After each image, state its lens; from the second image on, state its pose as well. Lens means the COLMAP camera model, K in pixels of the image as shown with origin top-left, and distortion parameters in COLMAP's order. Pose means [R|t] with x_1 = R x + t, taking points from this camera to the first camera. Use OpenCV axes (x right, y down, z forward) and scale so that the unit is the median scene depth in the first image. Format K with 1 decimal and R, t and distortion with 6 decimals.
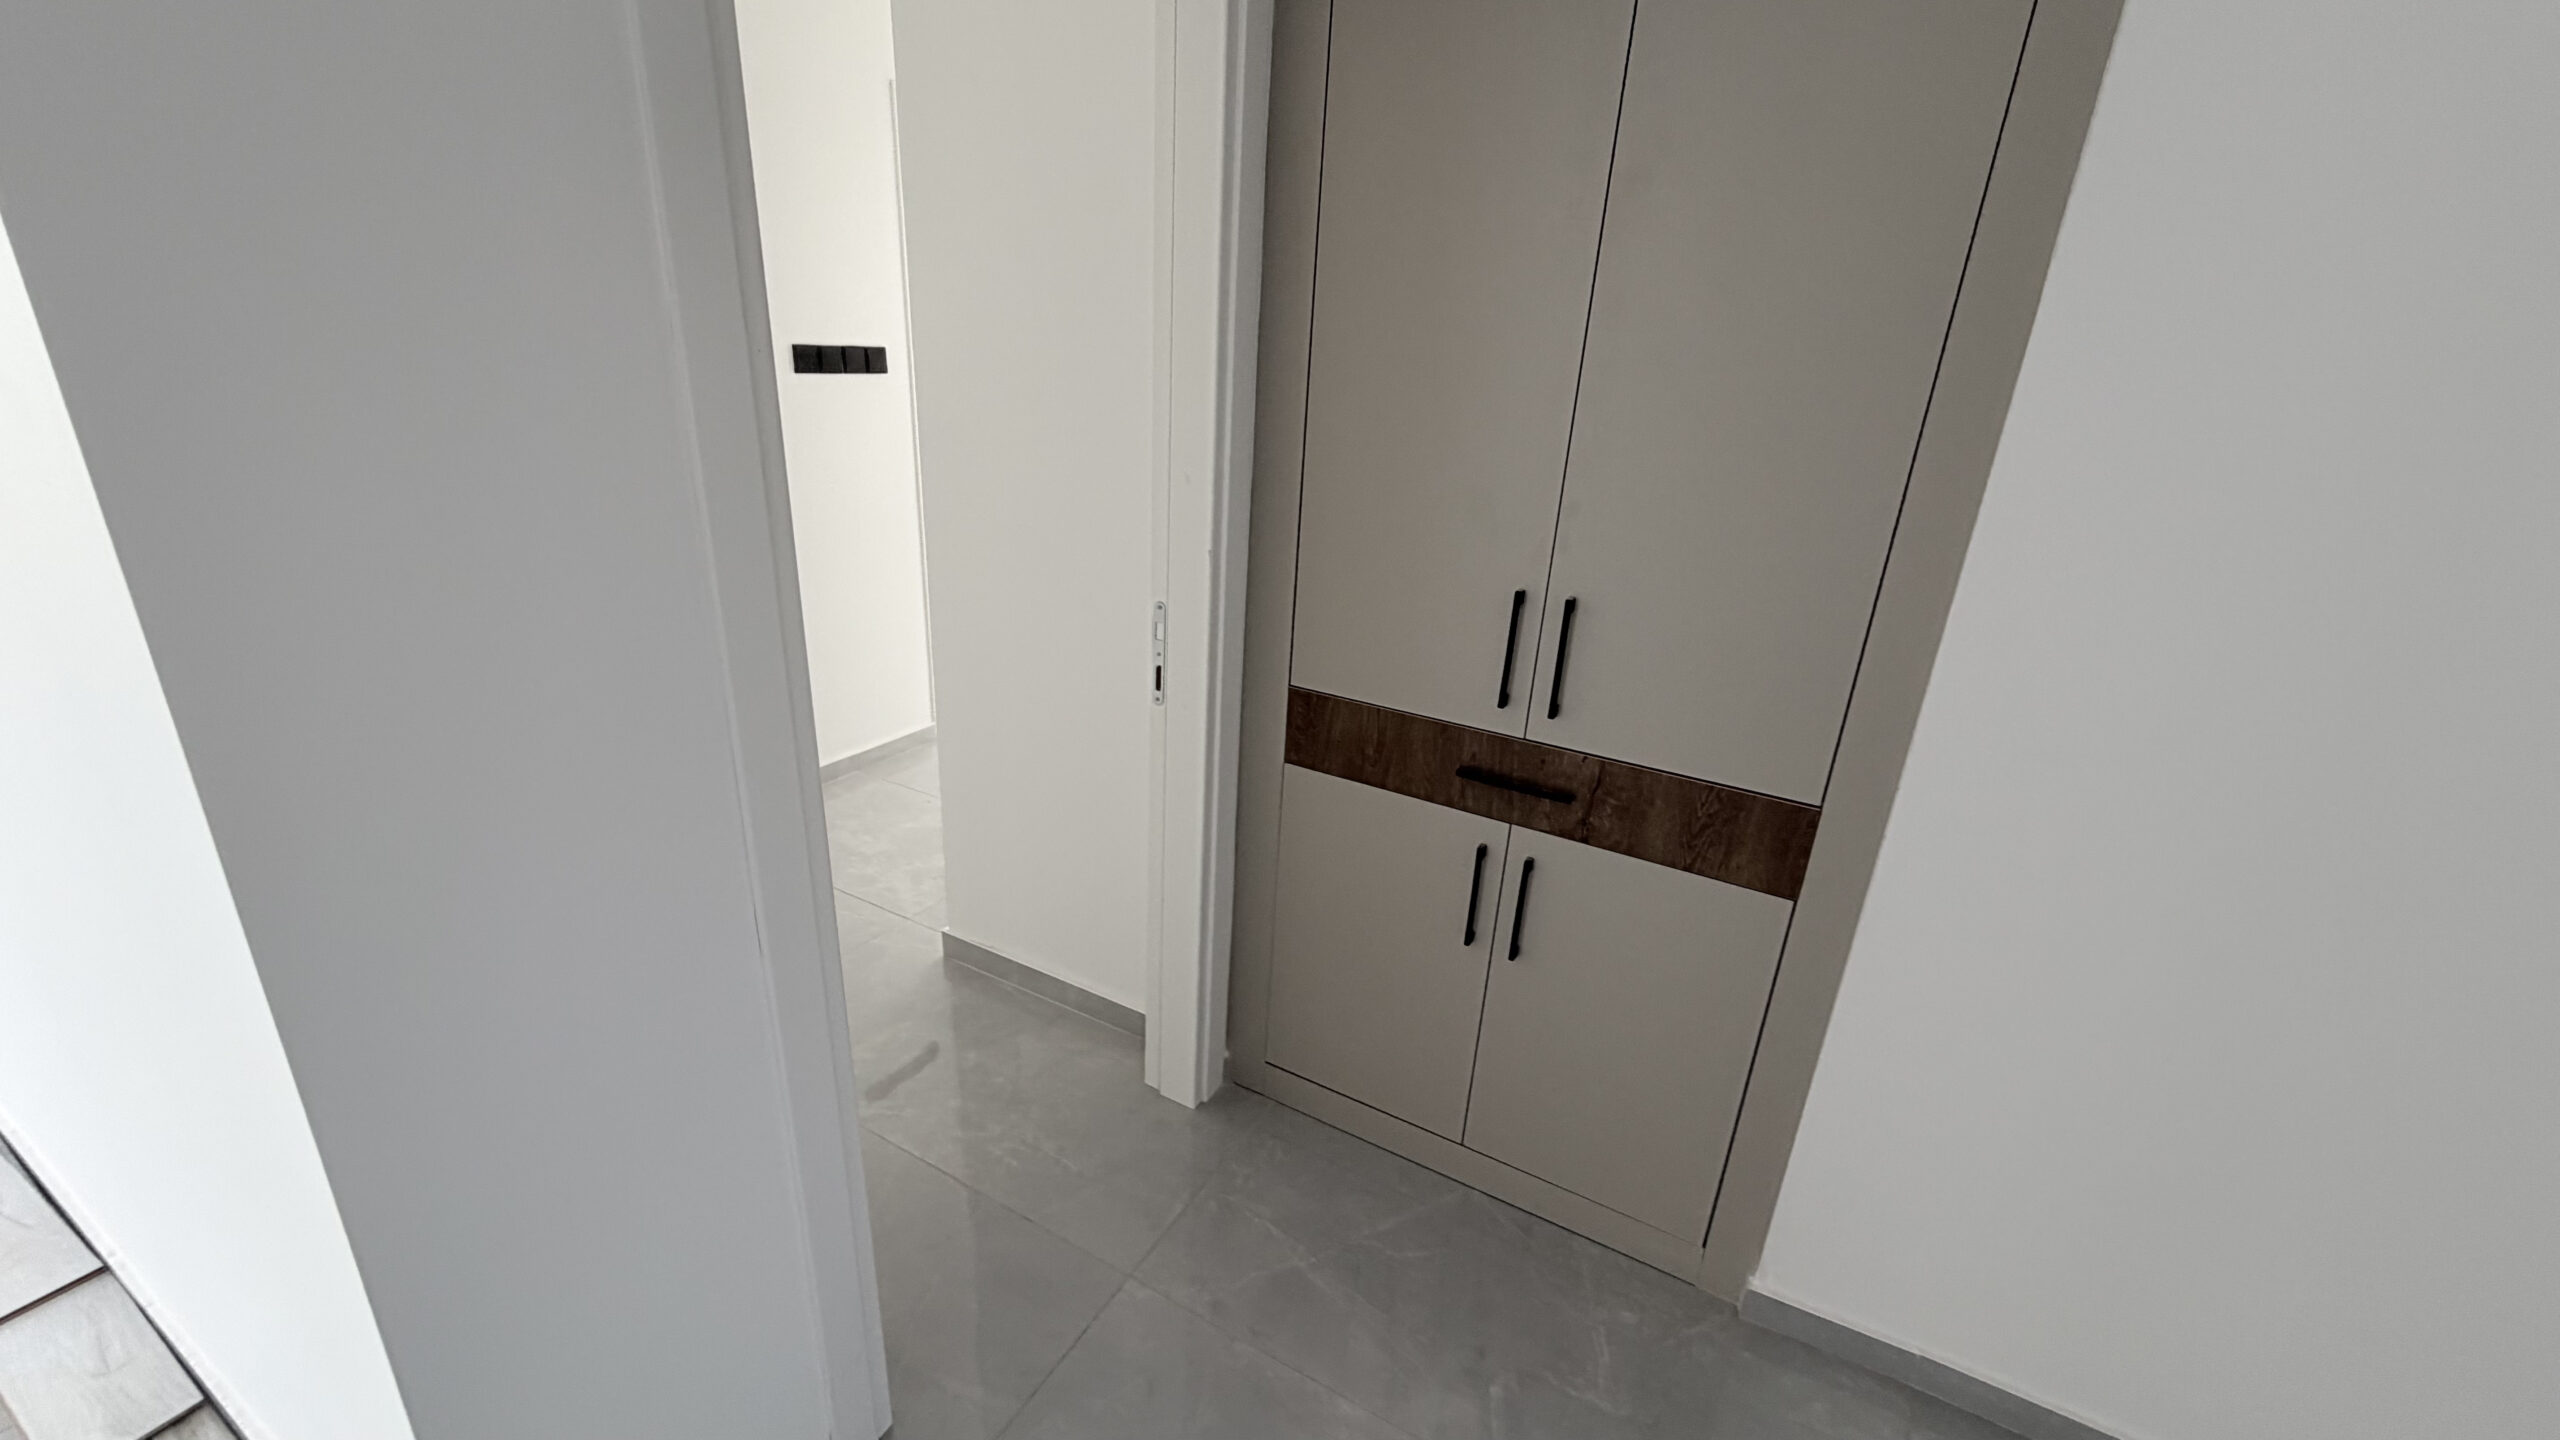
lens RADIAL K [[1025.3, 0, 1279.4], [0, 1025.3, 708.6], [0, 0, 1]] dist [0.002494, 0.000064]
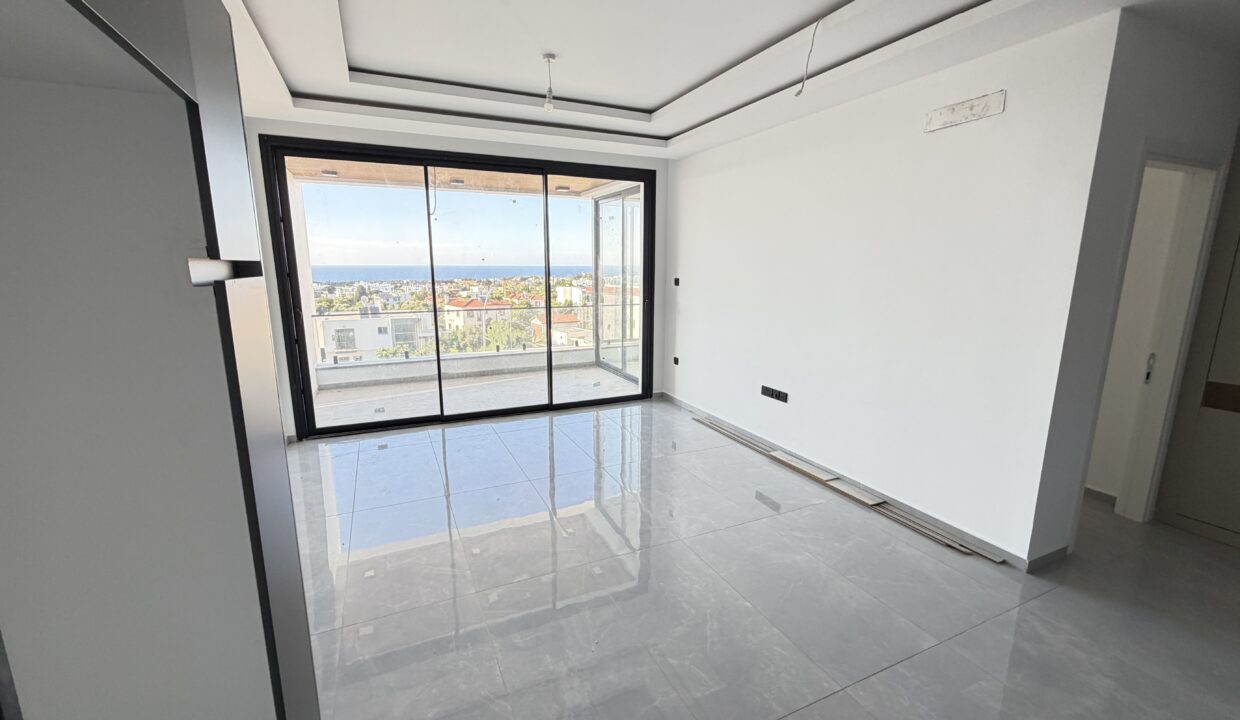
lens RADIAL K [[507.0, 0, 619.3], [0, 507.0, 362.2], [0, 0, 1]] dist [0.000465, 0.000033]
pose [[0.808512, 0.058778, -0.585537, -0.539563], [-0.162701, 0.978542, -0.126429, 0.411950], [0.565541, 0.197487, 0.800726, -1.294521]]
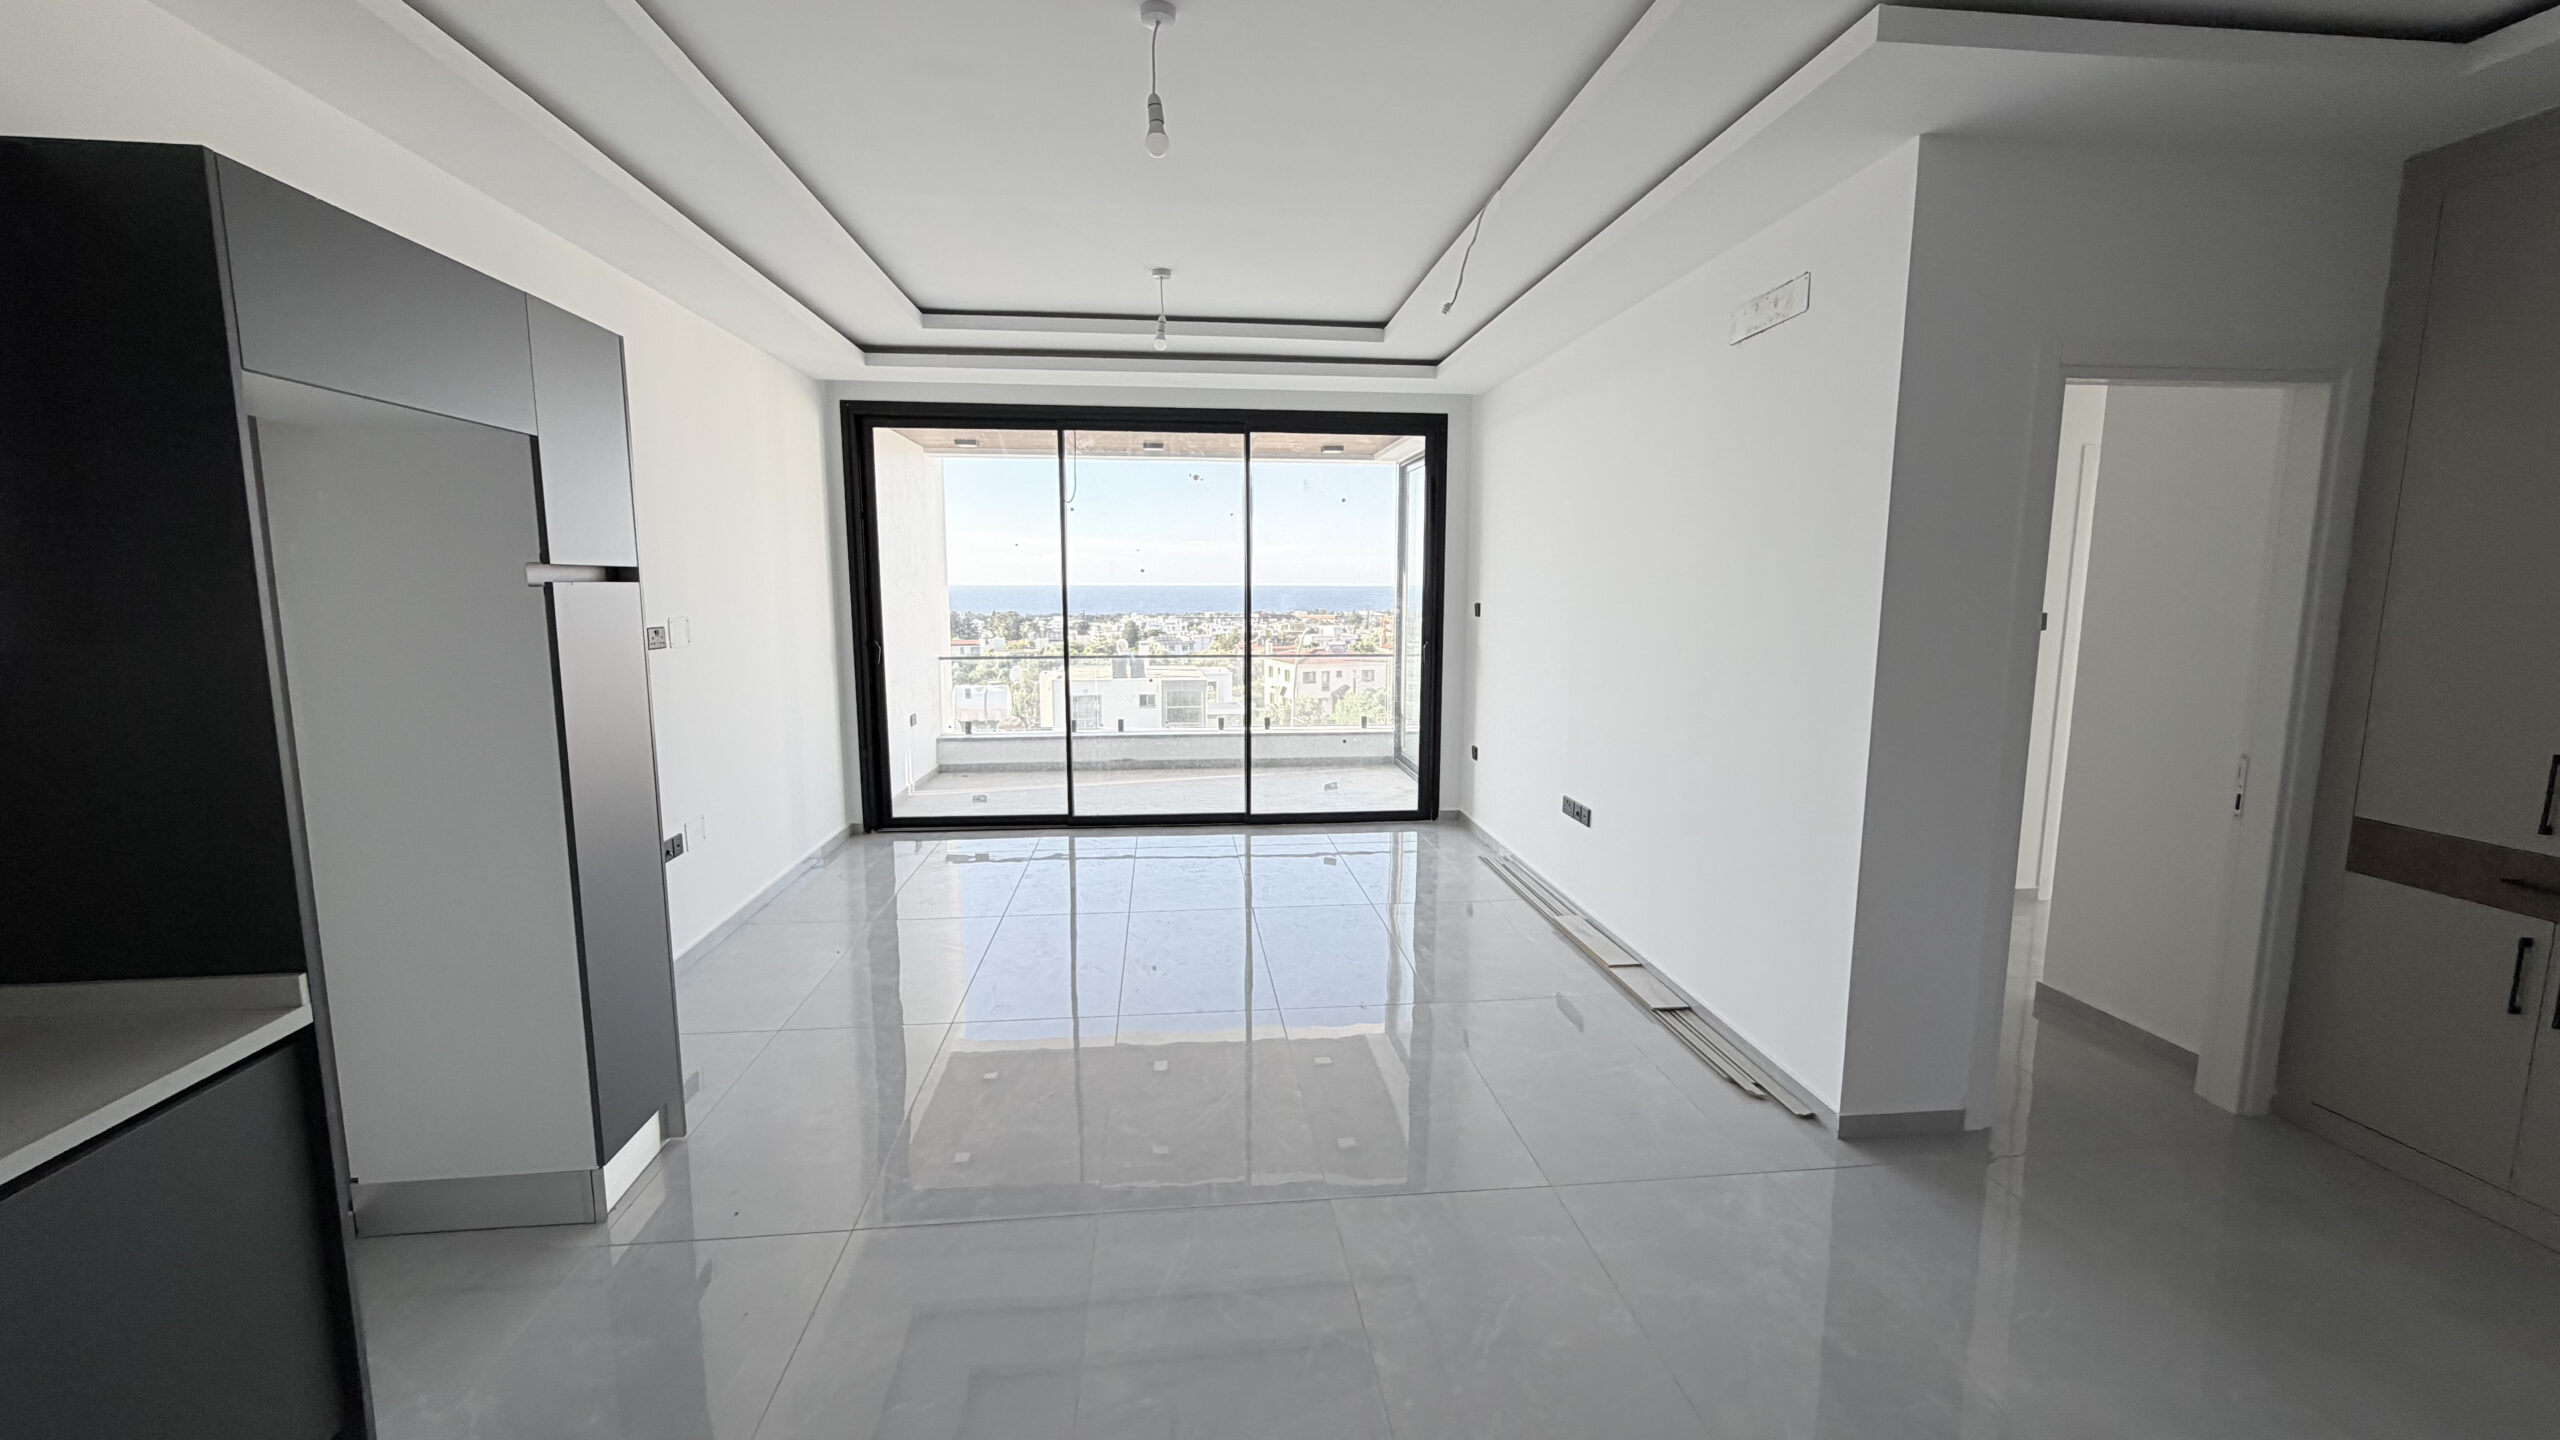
lens RADIAL K [[1019.5, 0, 1281.8], [0, 1019.5, 720.7], [0, 0, 1]] dist [-0.000354, -0.000009]
pose [[0.580112, 0.055983, -0.812610, 0.302044], [-0.253468, 0.960511, -0.114776, 0.408210], [0.774096, 0.272553, 0.571394, -1.104185]]
